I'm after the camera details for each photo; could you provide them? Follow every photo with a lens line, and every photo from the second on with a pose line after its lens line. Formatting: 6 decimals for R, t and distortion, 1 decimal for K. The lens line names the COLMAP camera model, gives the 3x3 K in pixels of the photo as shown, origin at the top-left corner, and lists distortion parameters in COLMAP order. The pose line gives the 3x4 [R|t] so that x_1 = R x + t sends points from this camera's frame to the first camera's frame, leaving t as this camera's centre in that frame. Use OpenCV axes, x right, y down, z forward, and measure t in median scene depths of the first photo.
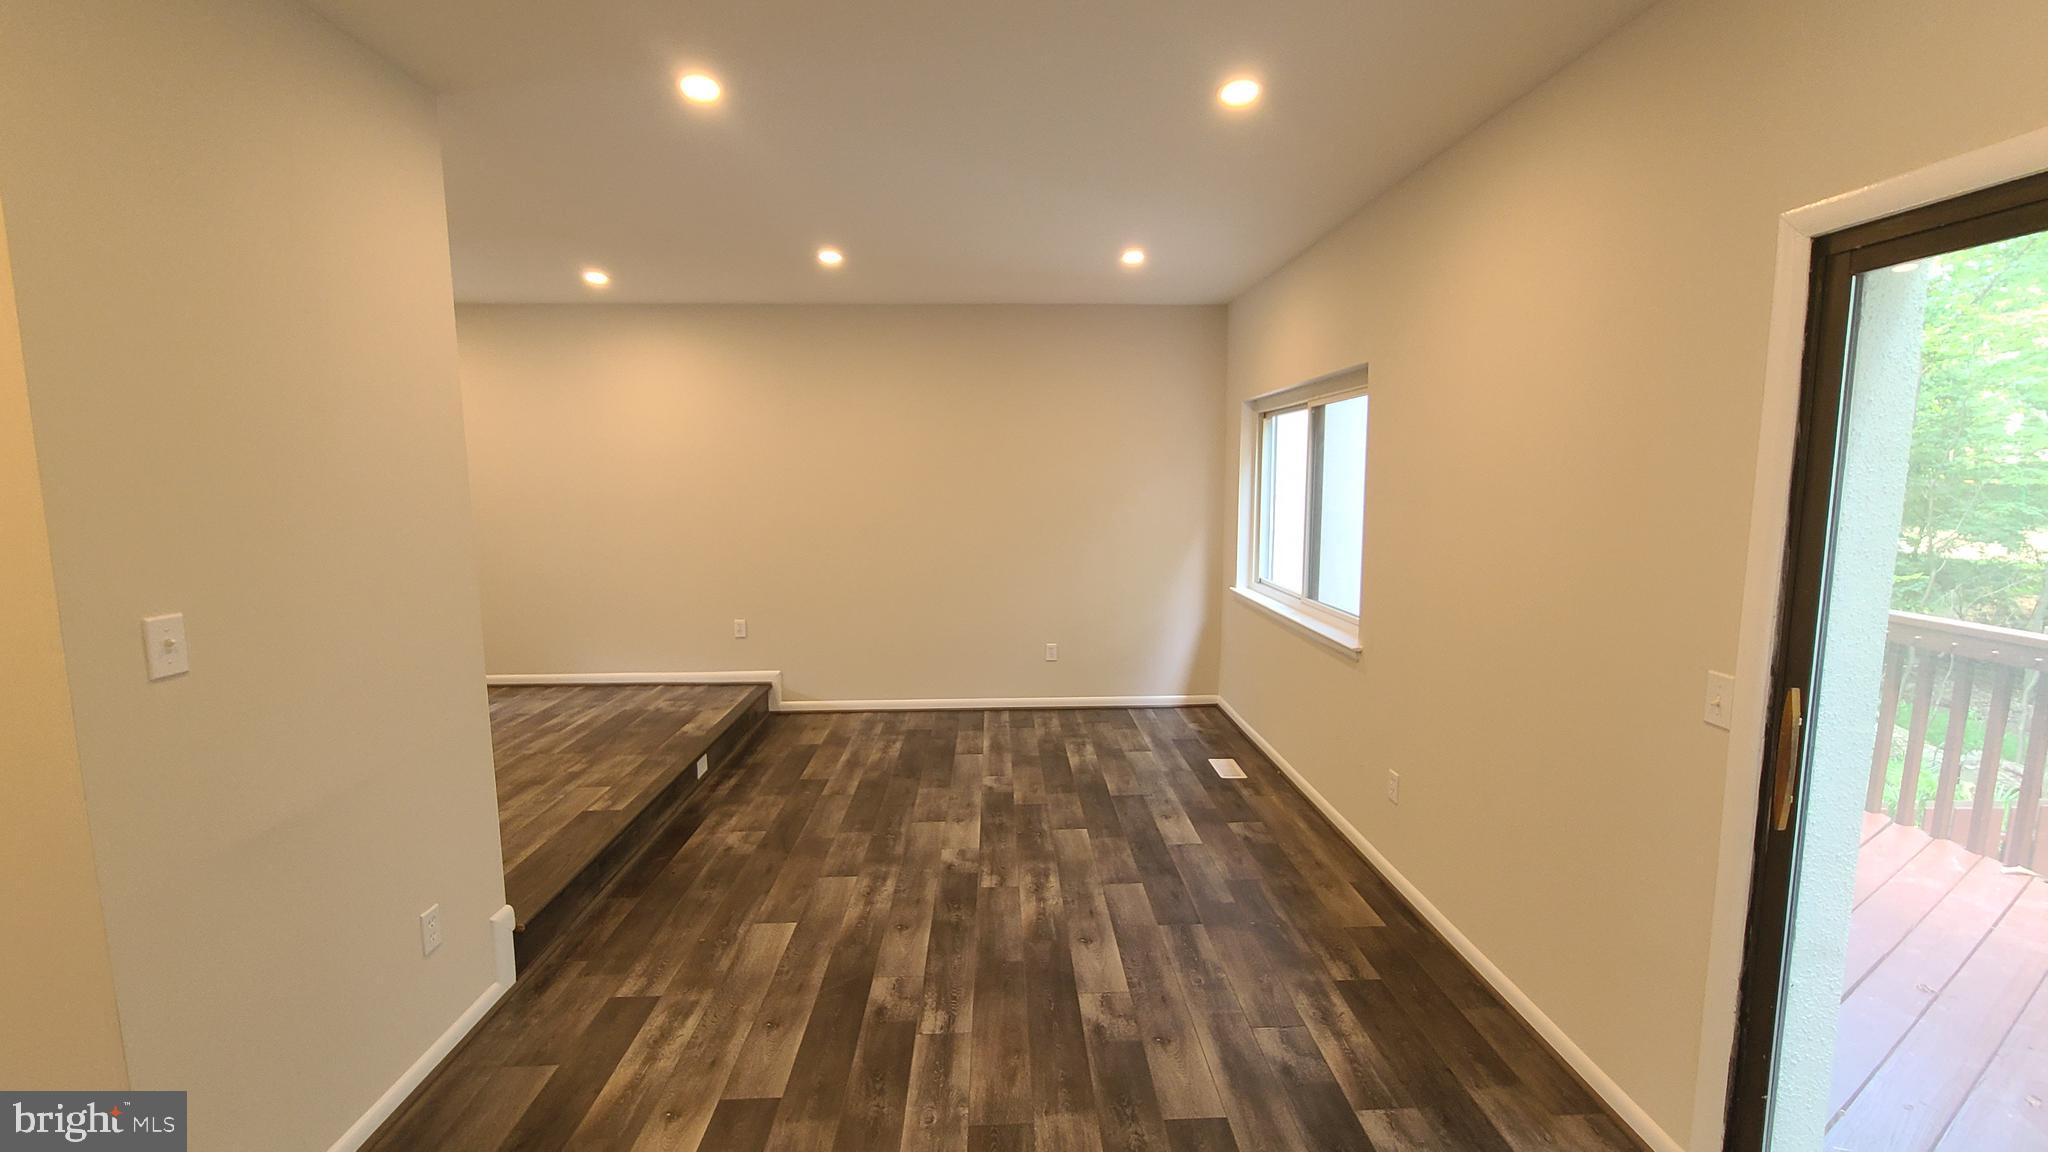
lens RADIAL K [[842.7, 0, 1021.3], [0, 842.7, 575.1], [0, 0, 1]] dist [-0.001218, 0.000240]
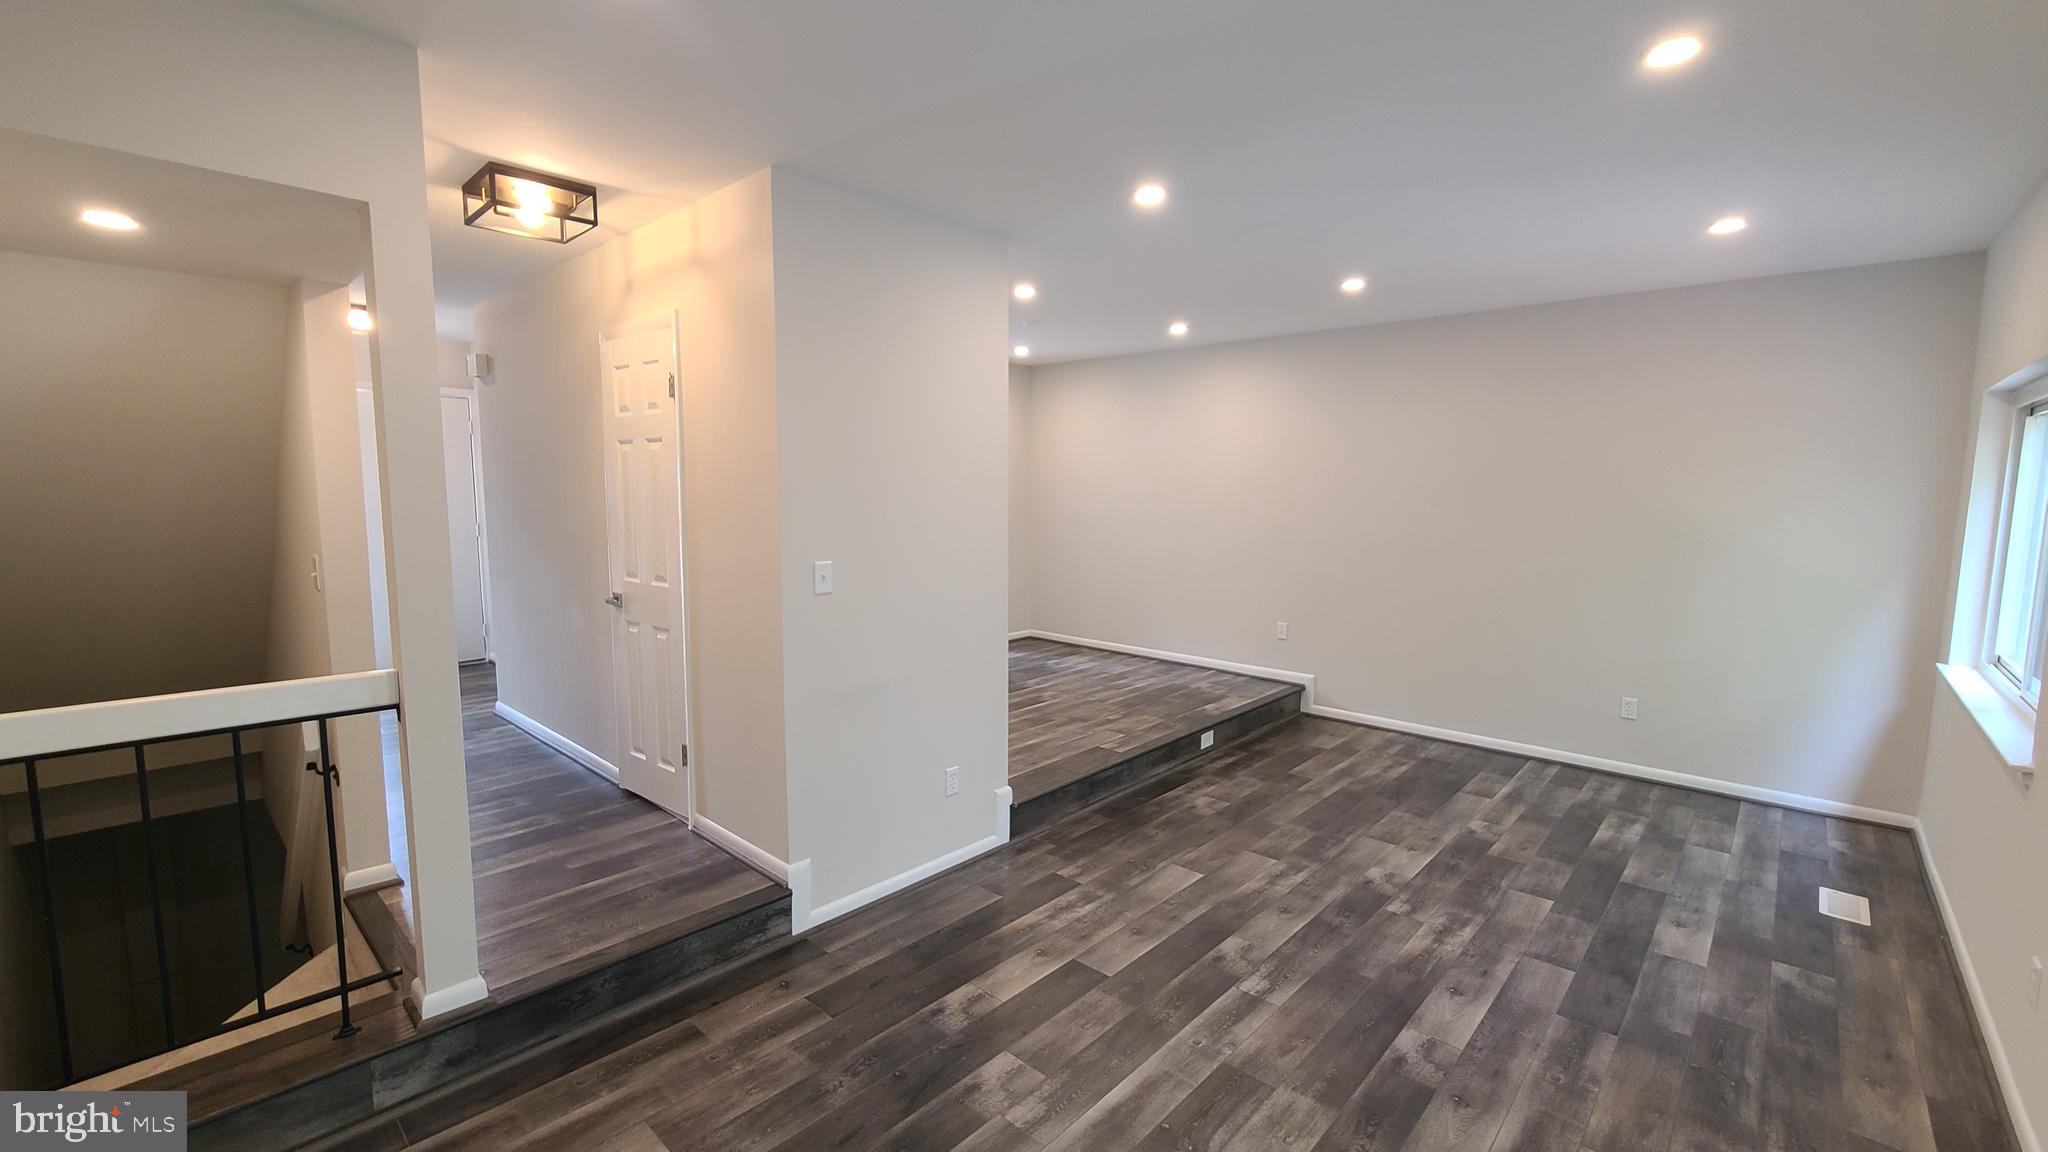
lens RADIAL K [[842.7, 0, 1024.3], [0, 842.7, 576.6], [0, 0, 1]] dist [-0.001218, 0.000240]
pose [[0.711899, 0.086568, -0.696926, 0.285035], [-0.094802, 0.995136, 0.026772, -0.005348], [0.695854, 0.047011, 0.716643, -0.024780]]
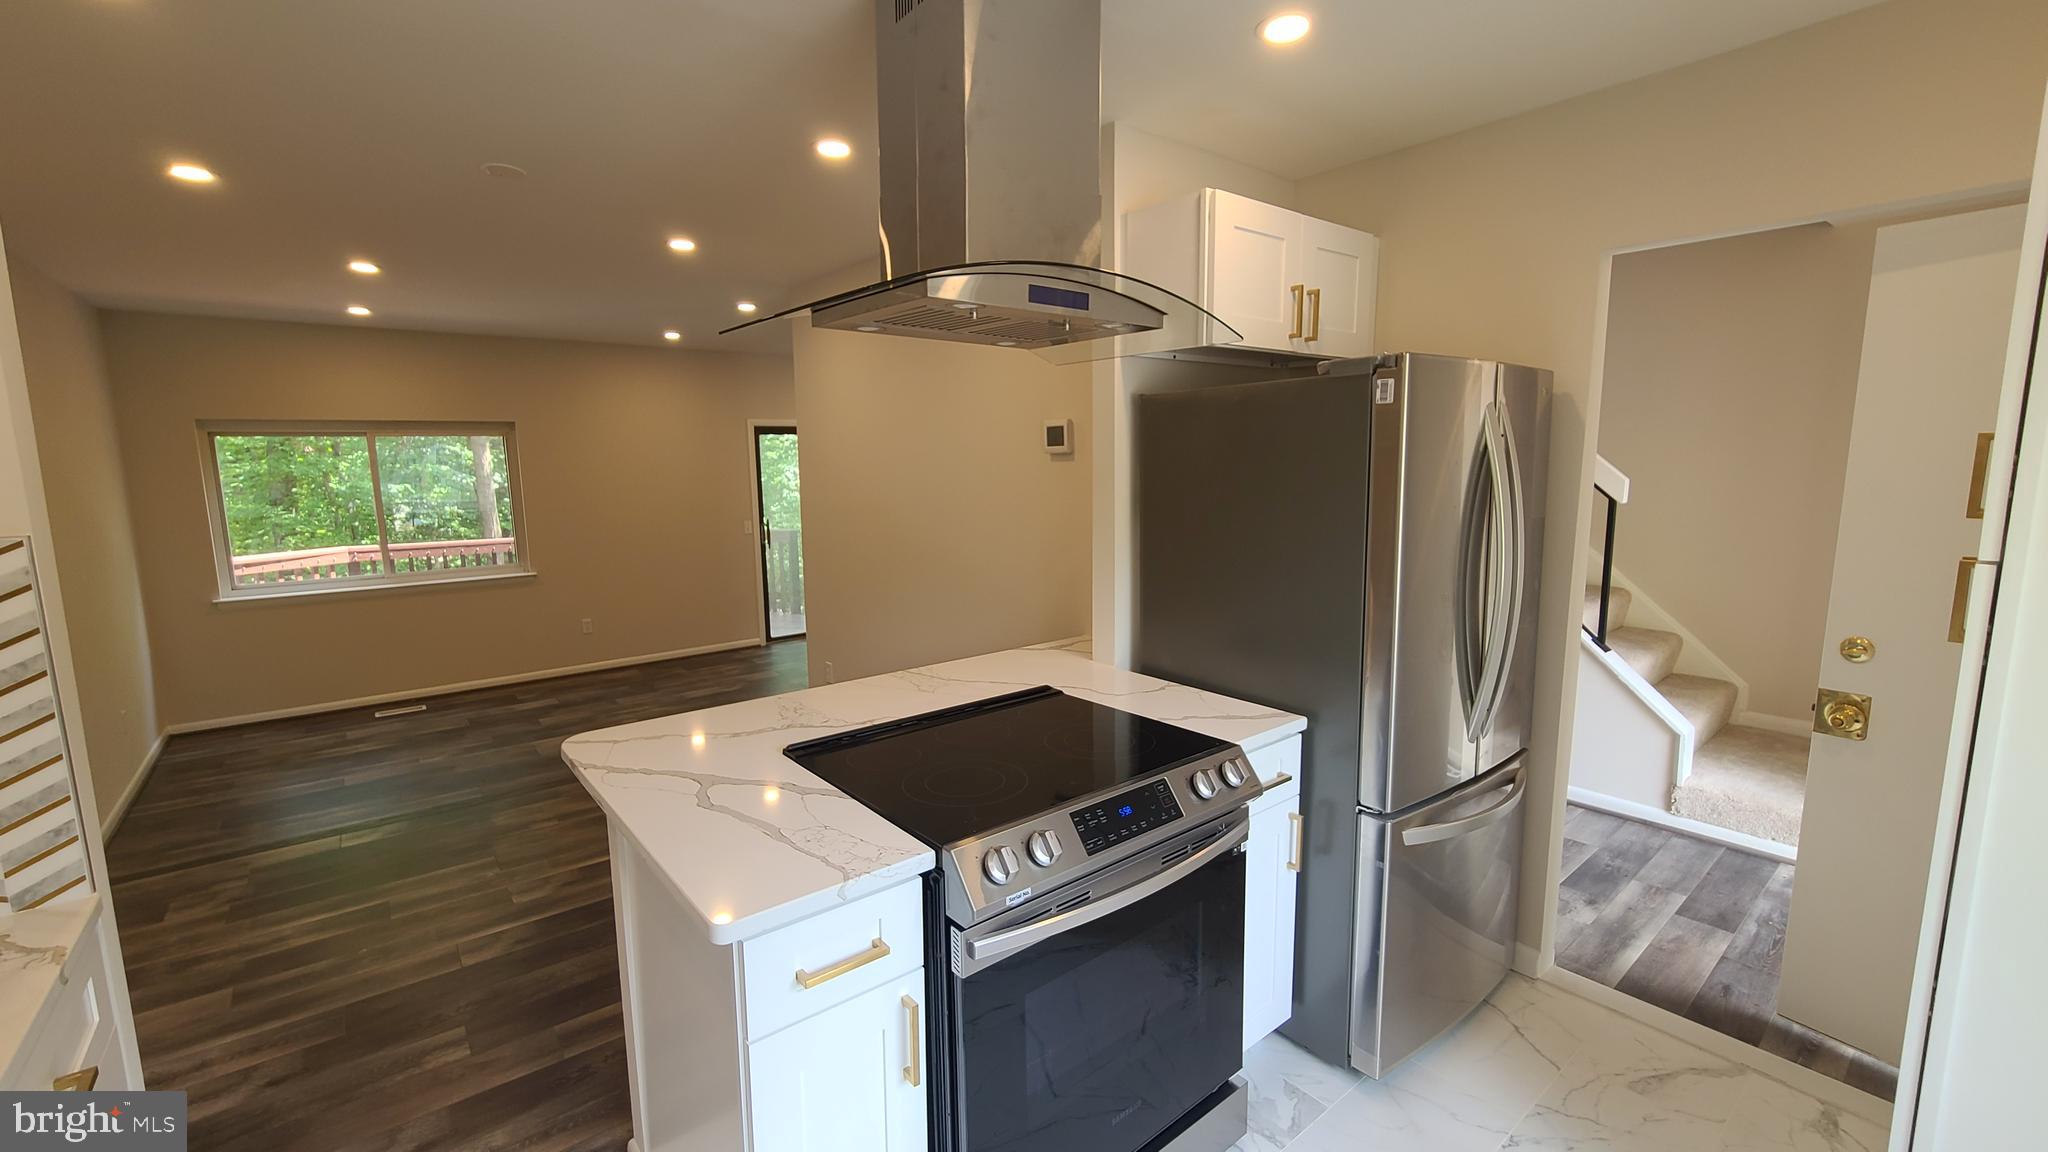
lens RADIAL K [[842.7, 0, 1020.0], [0, 842.7, 578.0], [0, 0, 1]] dist [-0.001218, 0.000240]
pose [[-0.599878, -0.103077, 0.793424, -1.721156], [0.111922, 0.971105, 0.210780, -0.177149], [-0.792224, 0.215244, -0.571009, 1.205846]]
